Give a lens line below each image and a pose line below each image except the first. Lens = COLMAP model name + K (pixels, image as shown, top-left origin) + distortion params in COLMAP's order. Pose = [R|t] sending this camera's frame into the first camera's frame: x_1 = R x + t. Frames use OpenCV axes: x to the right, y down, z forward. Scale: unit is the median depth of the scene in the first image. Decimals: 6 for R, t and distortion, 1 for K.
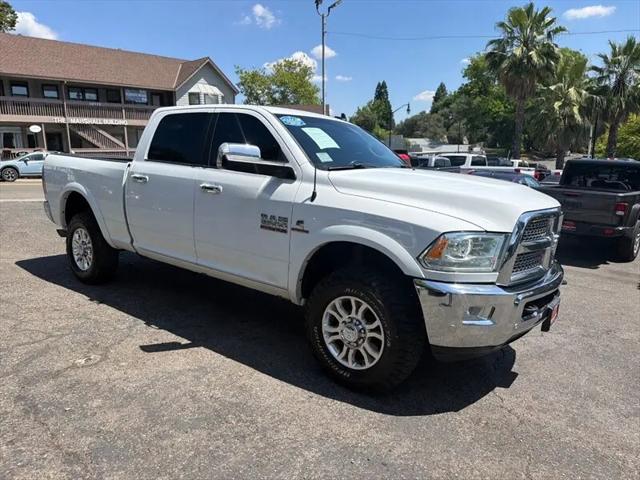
lens RADIAL K [[447.5, 0, 319.2], [0, 447.5, 238.5], [0, 0, 1]] dist [0.055044, -0.063865]
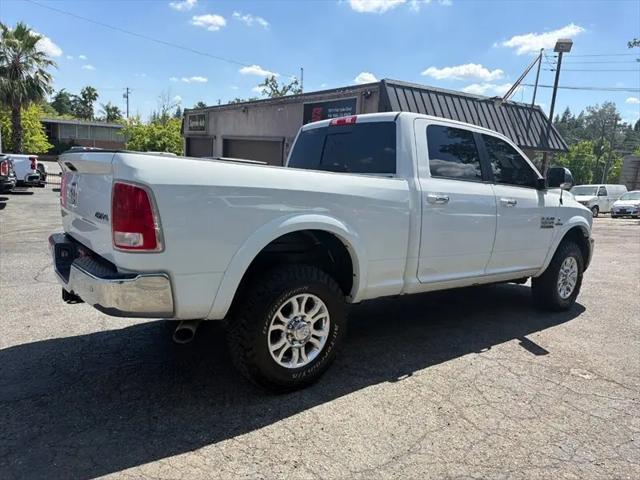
lens RADIAL K [[447.5, 0, 319.2], [0, 447.5, 238.5], [0, 0, 1]] dist [0.055044, -0.063865]
pose [[0.253097, -0.156609, 0.954681, -1.121915], [0.118299, 0.984415, 0.130124, -0.173344], [-0.960181, 0.080004, 0.267679, 0.887408]]
